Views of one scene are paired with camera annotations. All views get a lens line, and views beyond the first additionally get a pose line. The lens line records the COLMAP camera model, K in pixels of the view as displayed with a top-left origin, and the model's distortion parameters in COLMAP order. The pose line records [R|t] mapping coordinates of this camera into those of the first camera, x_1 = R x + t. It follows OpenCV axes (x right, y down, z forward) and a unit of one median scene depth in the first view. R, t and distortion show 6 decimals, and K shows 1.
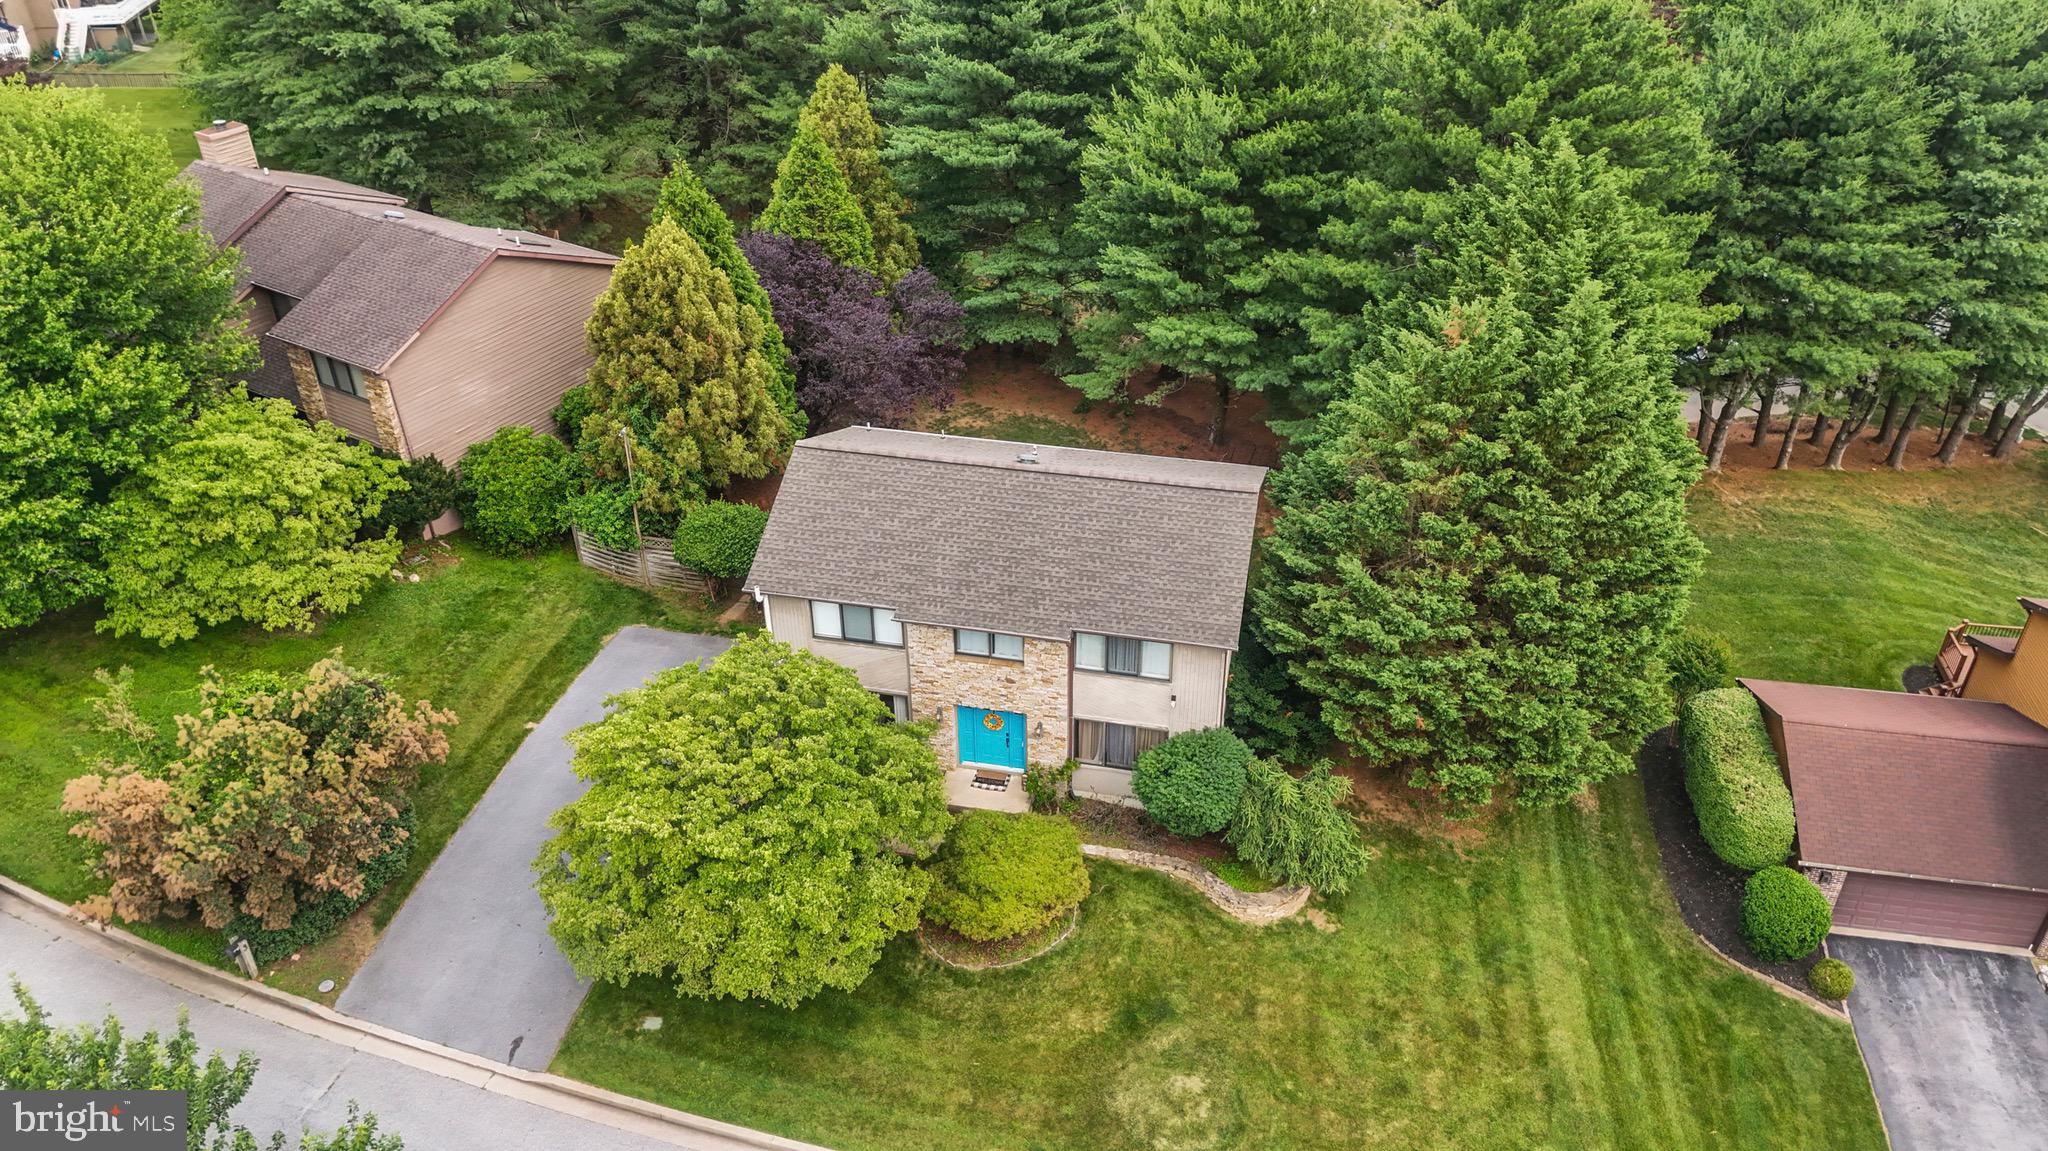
lens RADIAL K [[1519.4, 0, 1028.0], [0, 1519.4, 565.9], [0, 0, 1]] dist [0.054873, -0.041546]
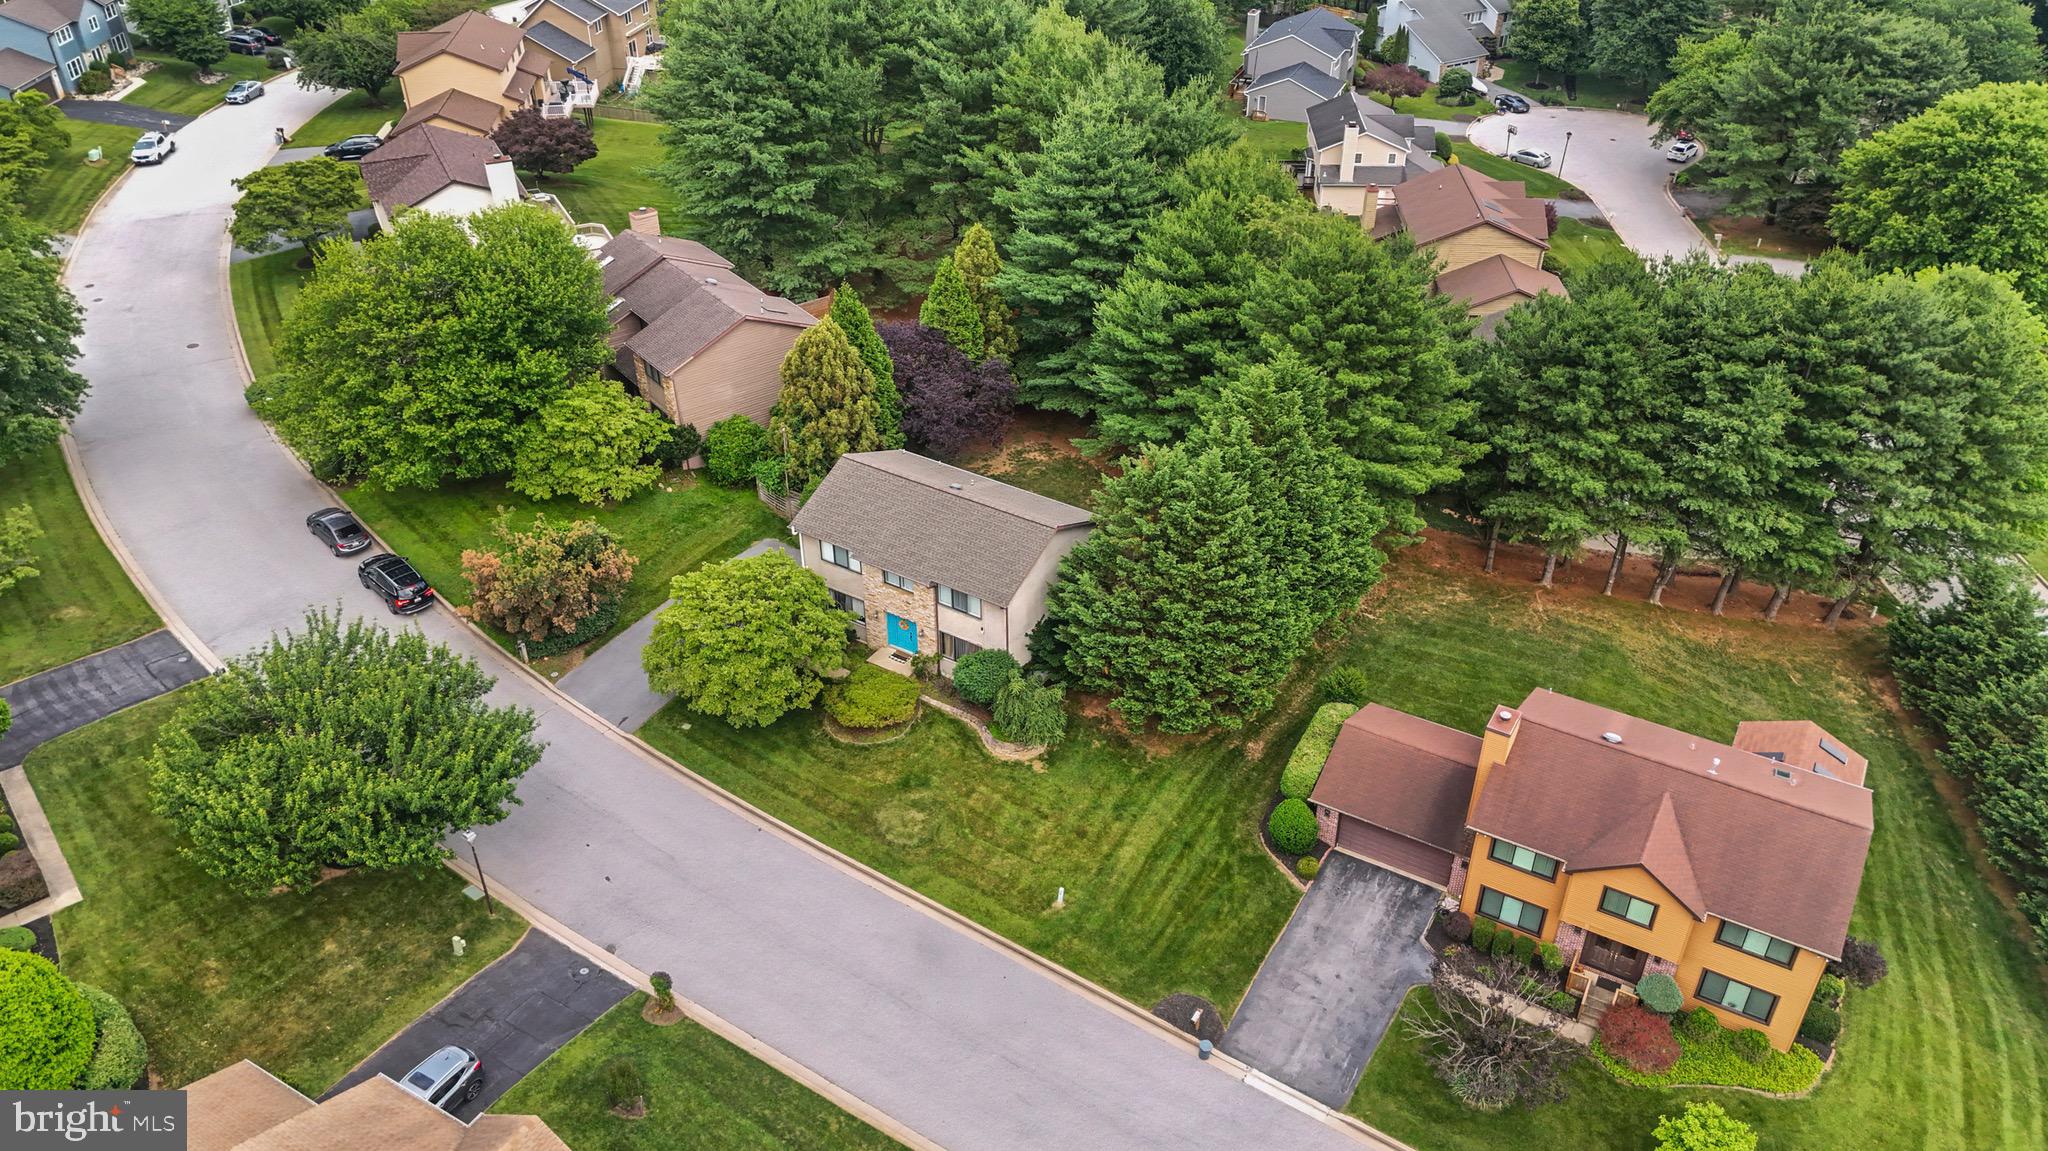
lens RADIAL K [[1519.4, 0, 1028.0], [0, 1519.4, 565.9], [0, 0, 1]] dist [0.054873, -0.041546]
pose [[0.938150, 0.196763, -0.284883, 0.625203], [-0.193935, 0.980263, 0.038400, -0.065707], [0.286816, 0.019224, 0.957793, -0.708499]]
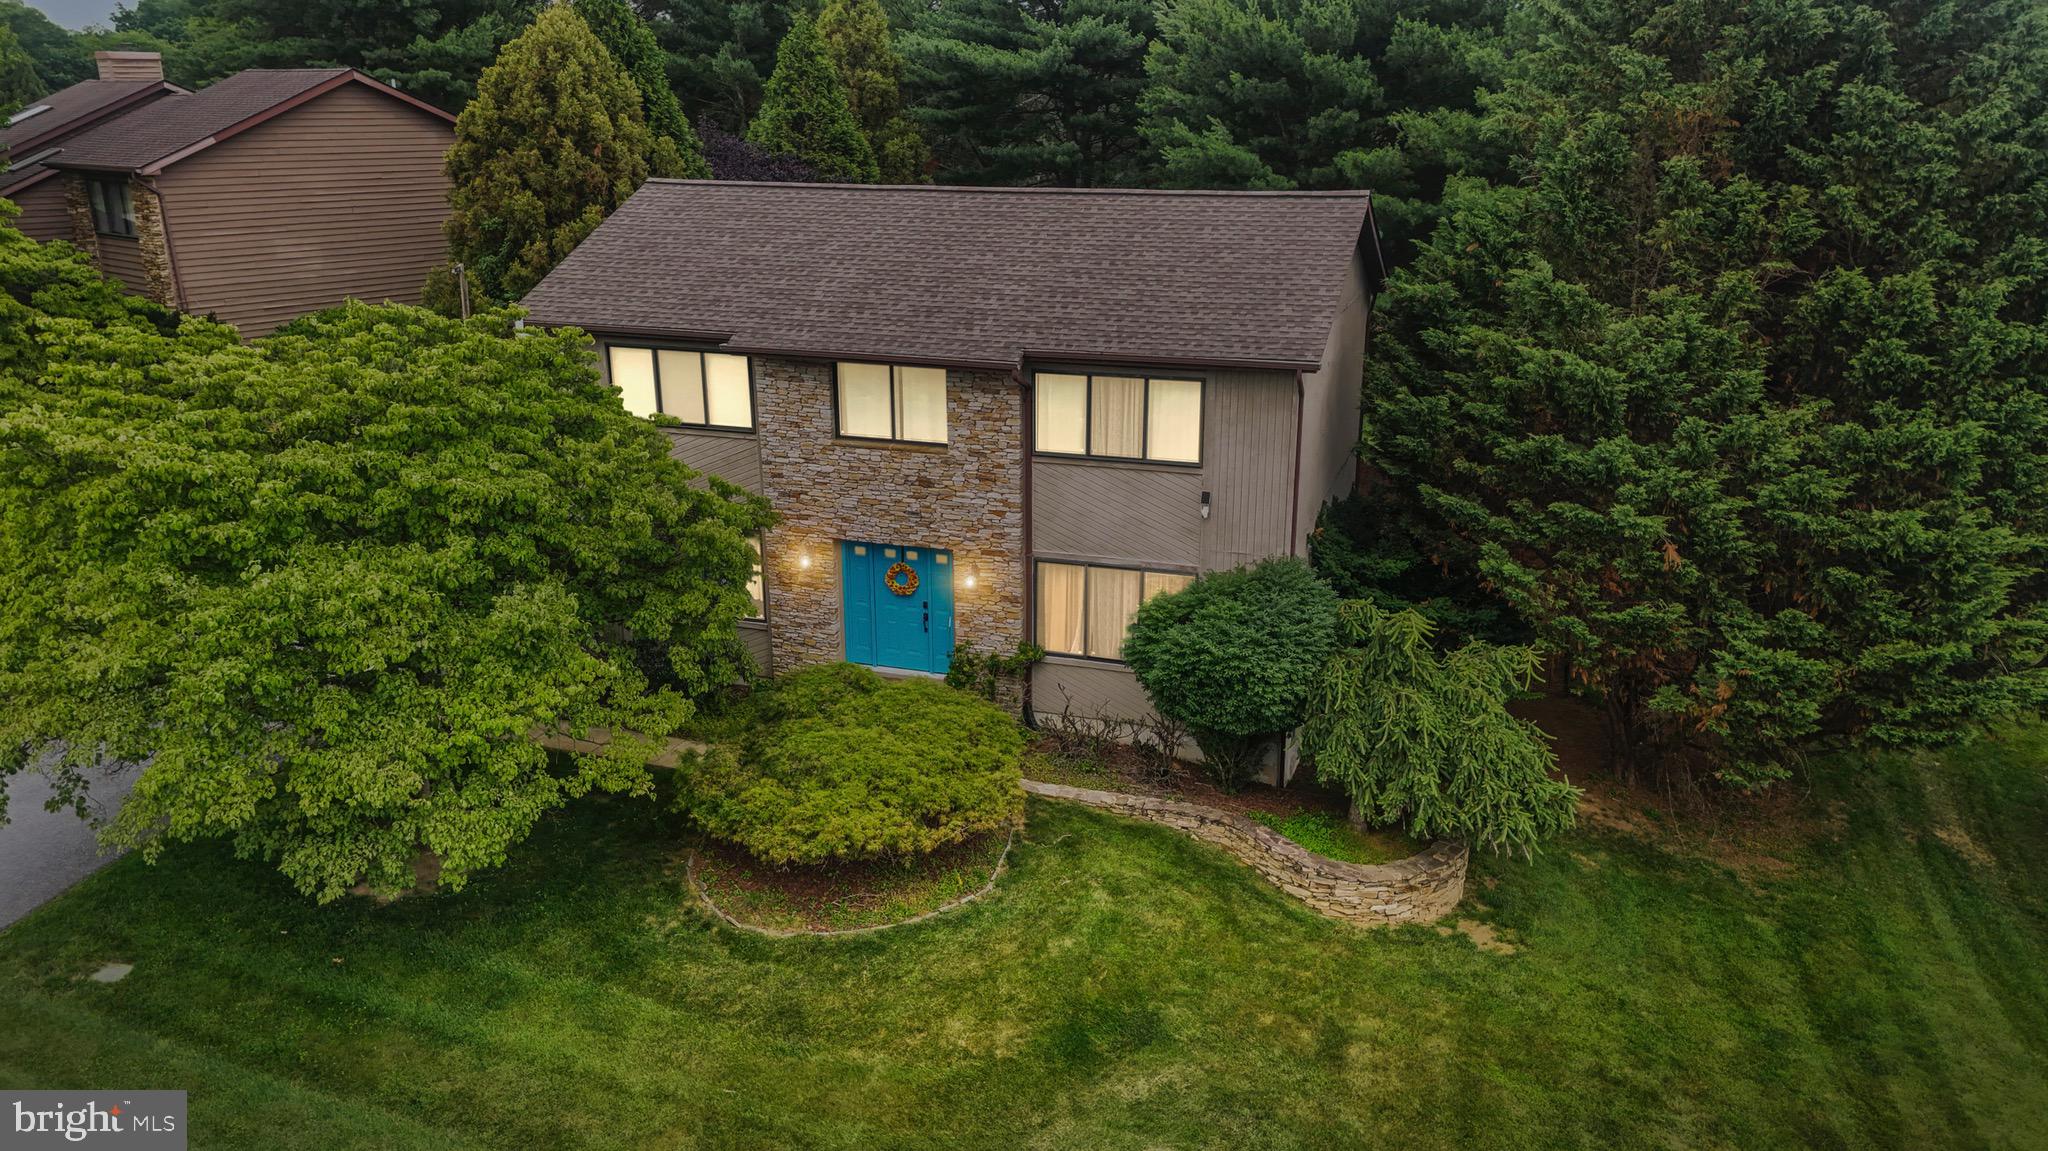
lens RADIAL K [[1519.4, 0, 1028.0], [0, 1519.4, 565.9], [0, 0, 1]] dist [0.054873, -0.041546]
pose [[0.994008, 0.038499, -0.102307, 0.084979], [-0.064525, 0.962127, -0.264857, 0.250080], [0.088236, 0.269871, 0.958845, 0.447998]]
